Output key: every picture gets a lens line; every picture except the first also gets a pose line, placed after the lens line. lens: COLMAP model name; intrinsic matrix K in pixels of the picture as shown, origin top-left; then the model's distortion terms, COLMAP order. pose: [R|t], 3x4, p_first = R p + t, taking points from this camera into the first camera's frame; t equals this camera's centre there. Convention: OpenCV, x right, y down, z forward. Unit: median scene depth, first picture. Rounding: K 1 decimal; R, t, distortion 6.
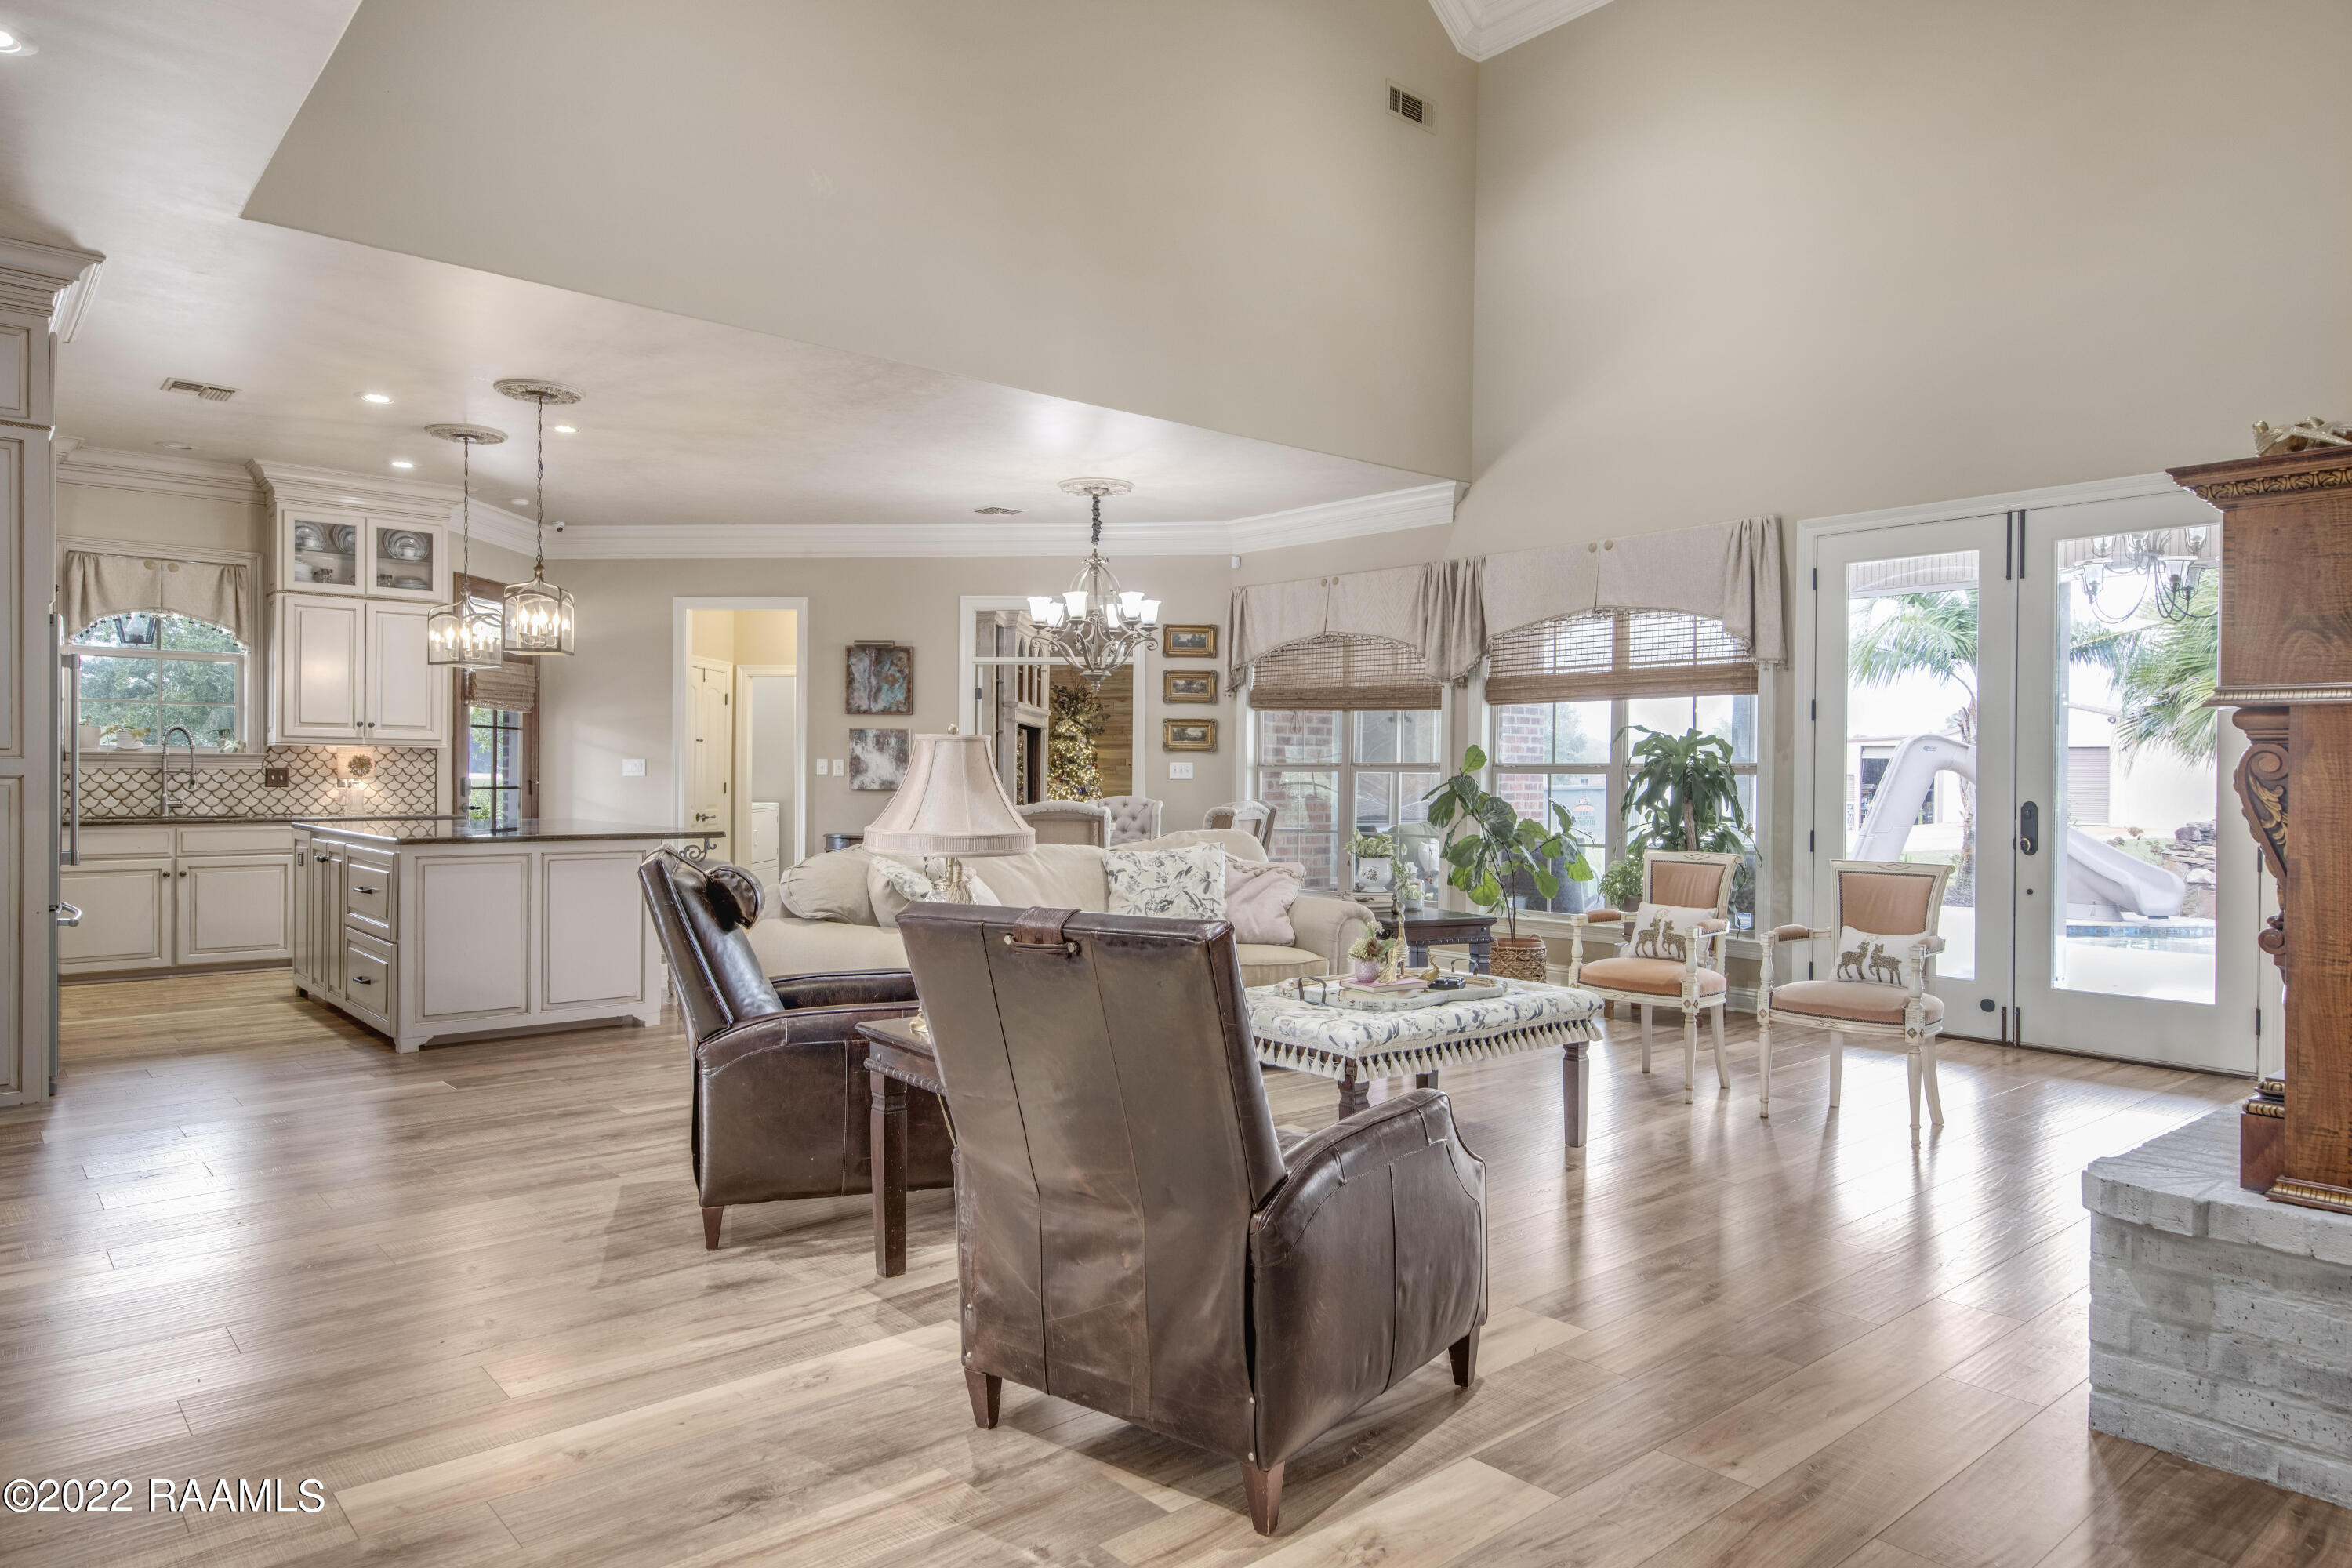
lens RADIAL K [[1464.3, 0, 1181.5], [0, 1464.3, 770.9], [0, 0, 1]] dist [0.007884, 0.001785]
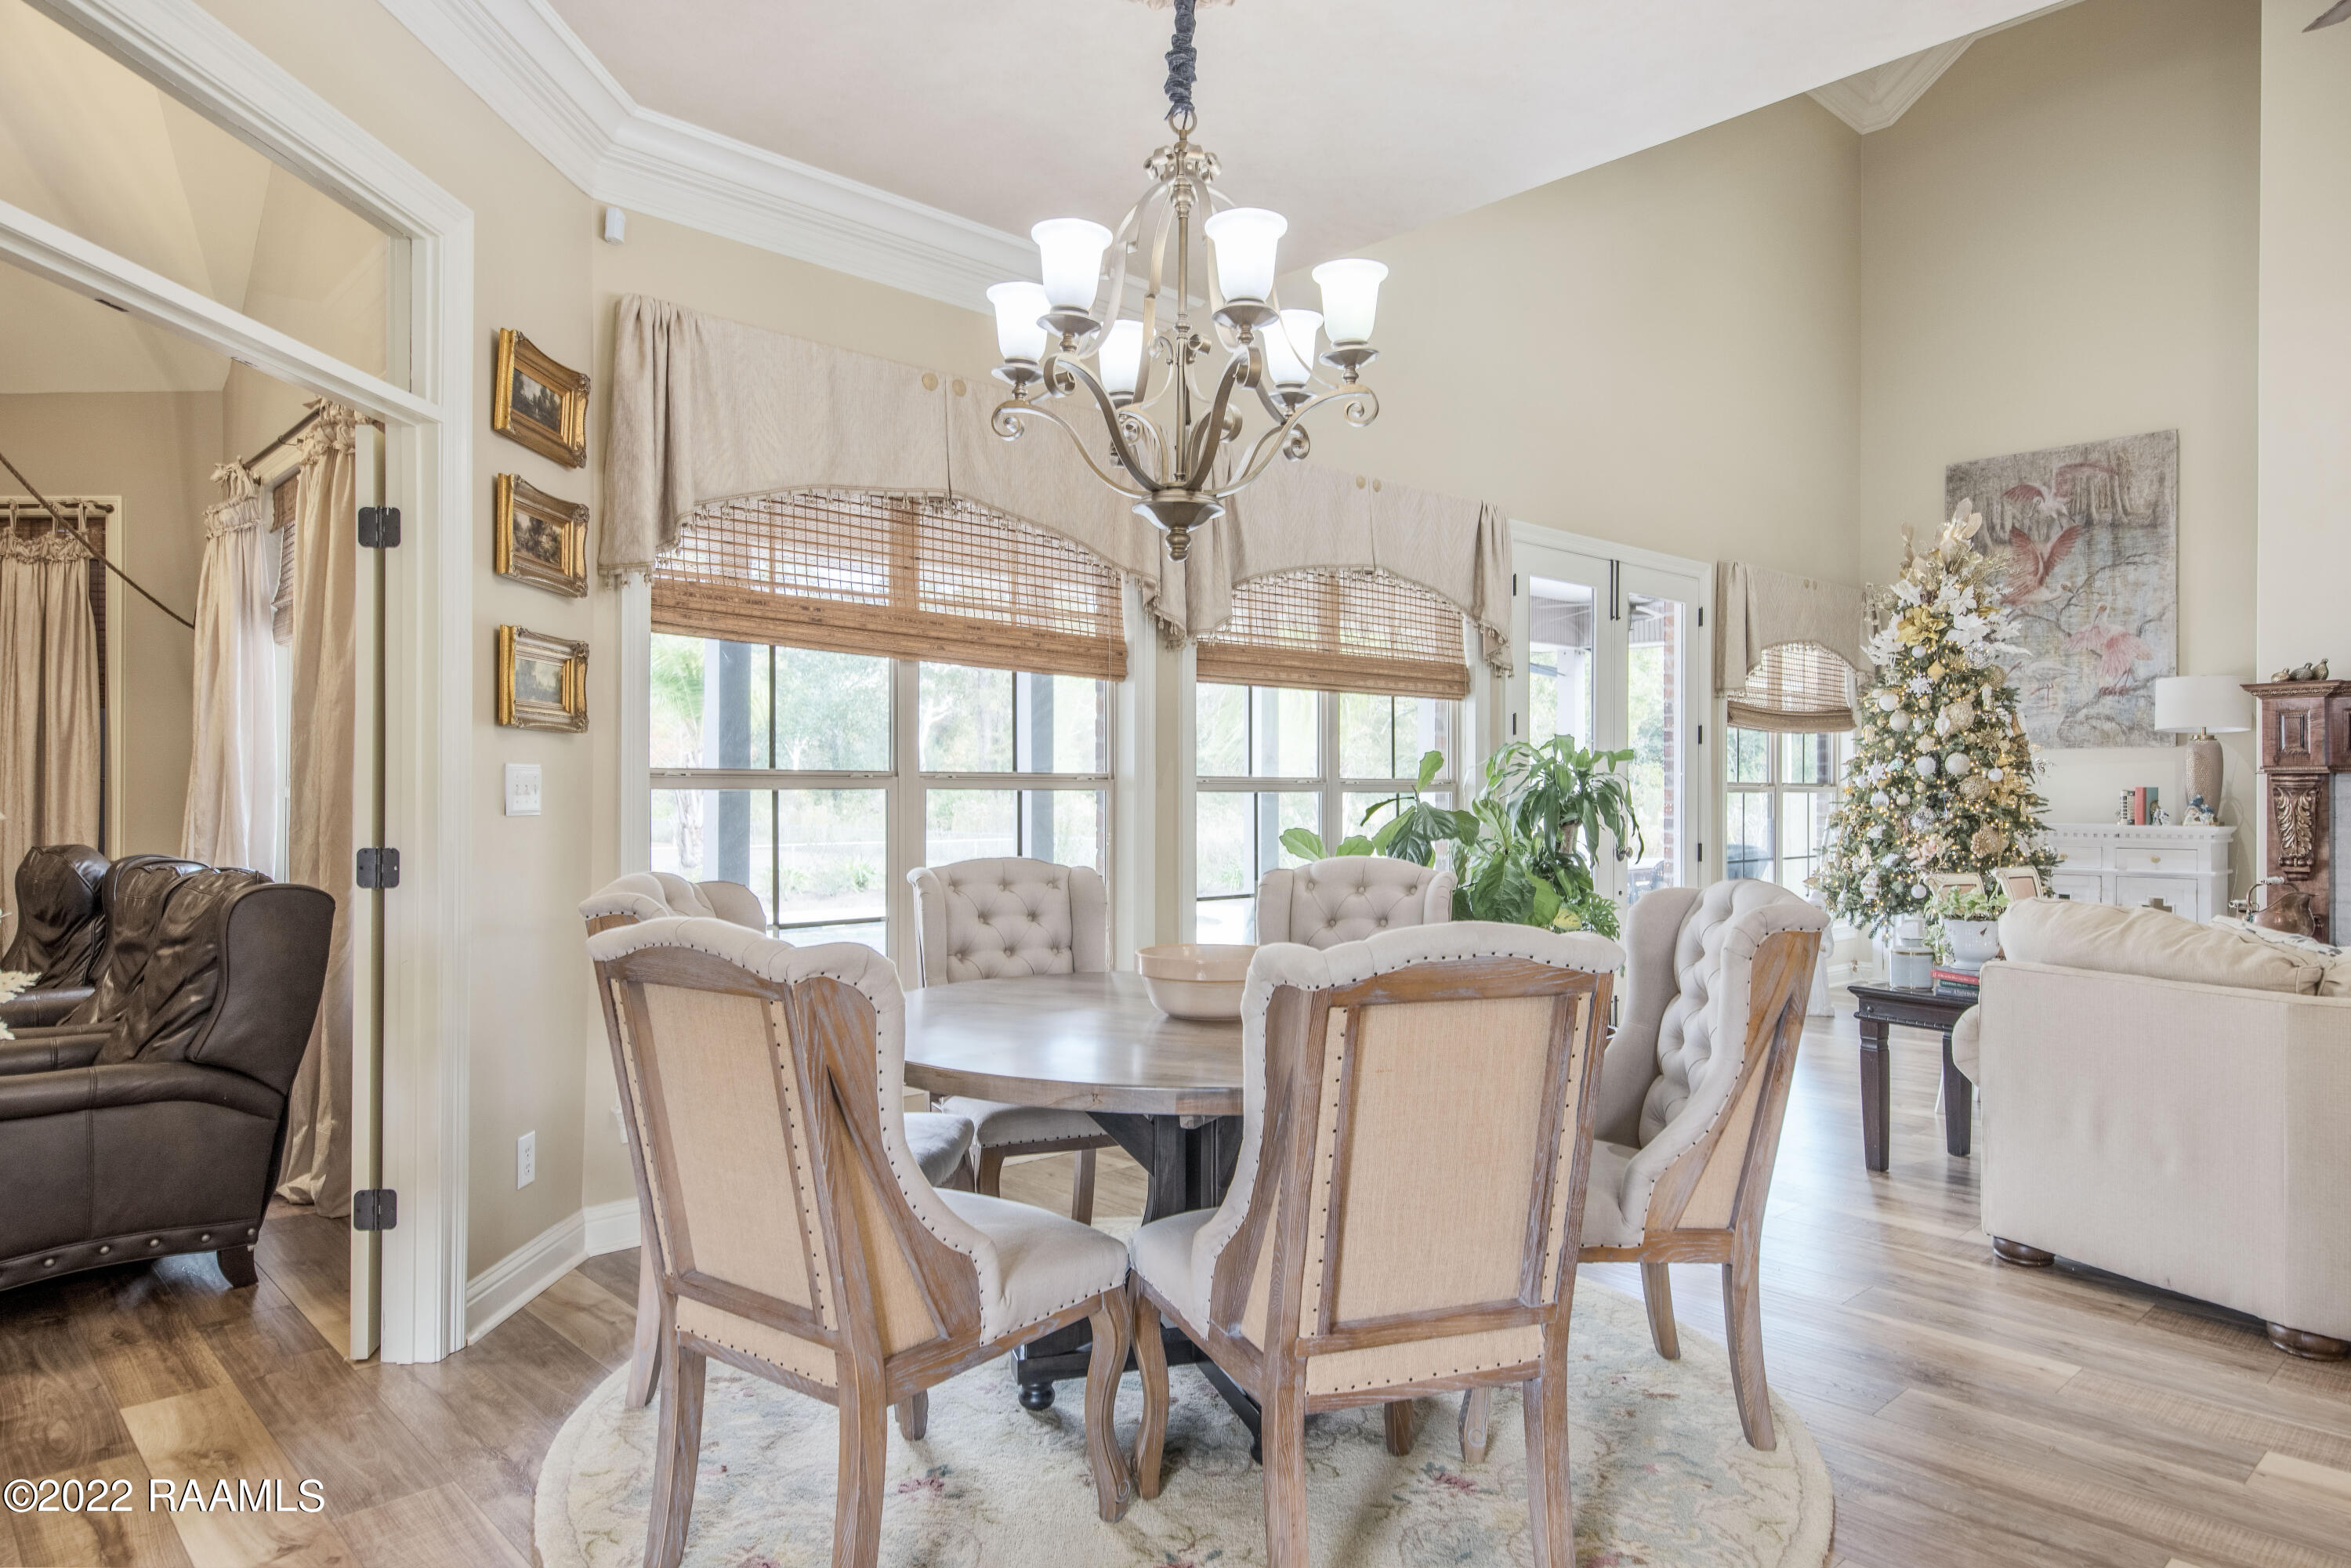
lens RADIAL K [[1410.8, 0, 1163.4], [0, 1410.8, 783.6], [0, 0, 1]] dist [0.009175, 0.003843]
pose [[-0.038337, -0.004651, 0.999254, -0.377497], [-0.007975, 0.999959, 0.004348, -0.003943], [-0.999233, -0.007803, -0.038373, 1.011310]]
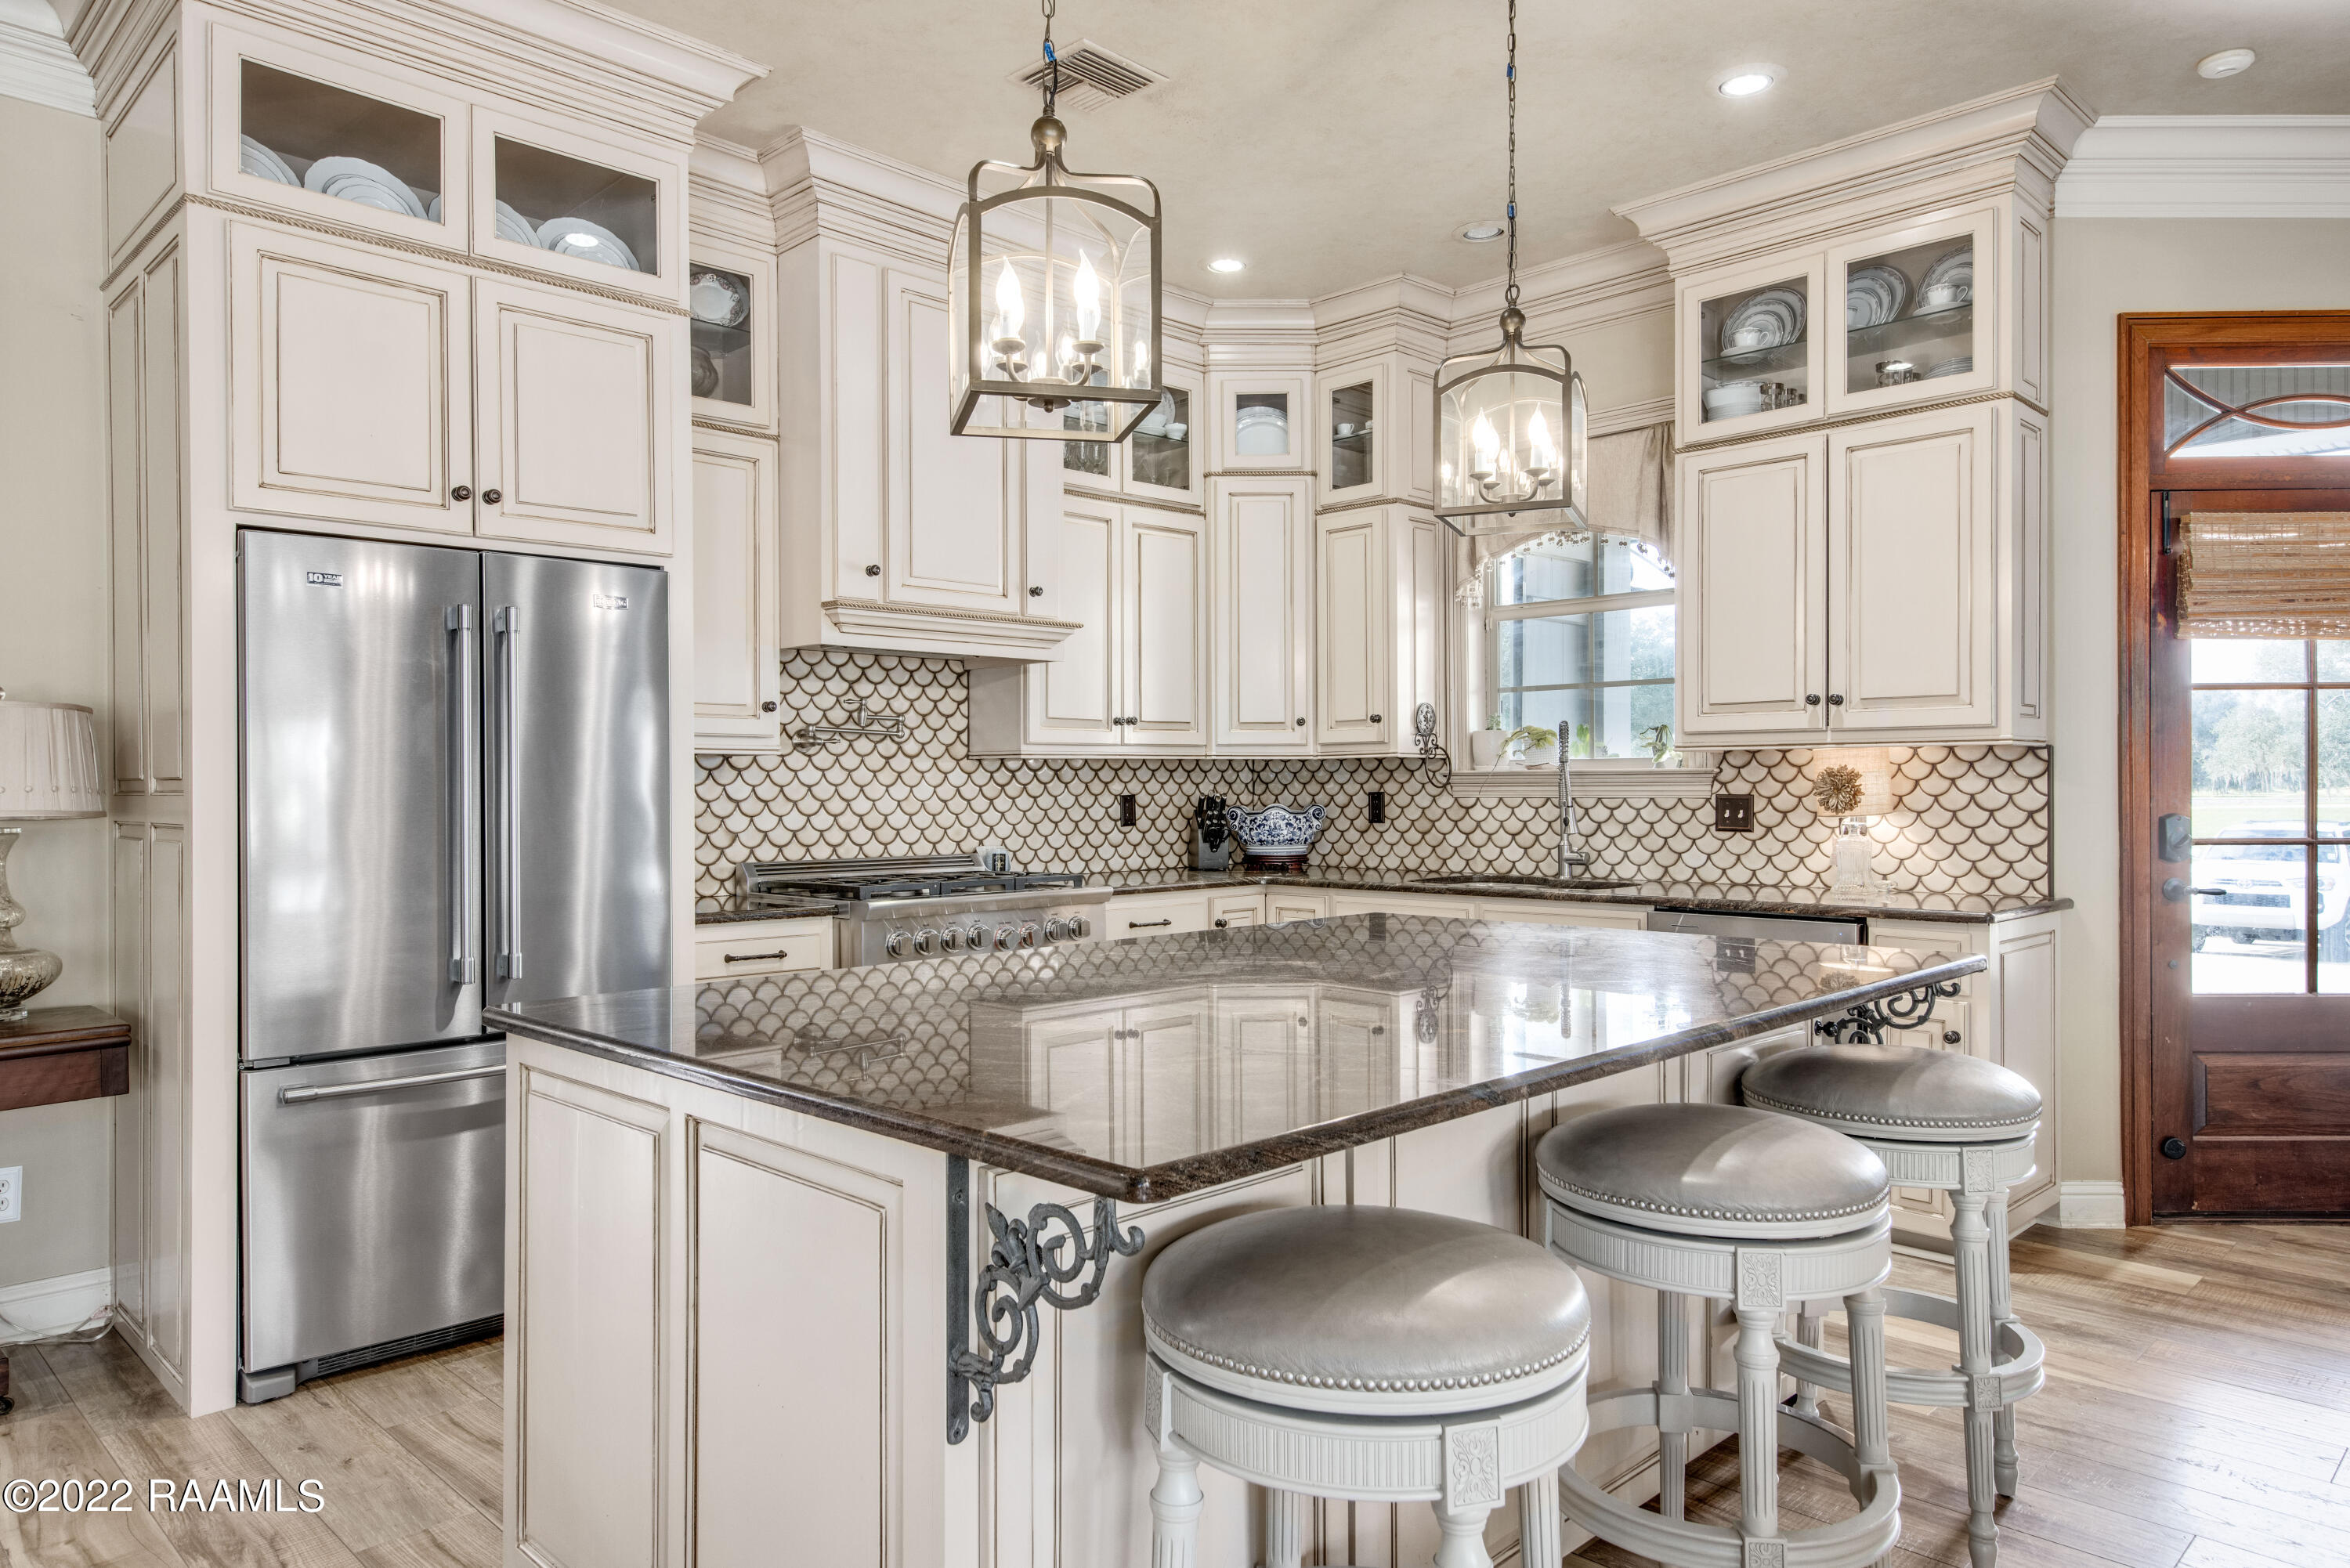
lens RADIAL K [[1462.9, 0, 1195.4], [0, 1462.9, 778.4], [0, 0, 1]] dist [0.007884, 0.001785]
pose [[0.089918, -0.013675, -0.995855, -0.119261], [0.009047, 0.999876, -0.012913, -0.002949], [0.995908, -0.007849, 0.090031, 0.768913]]
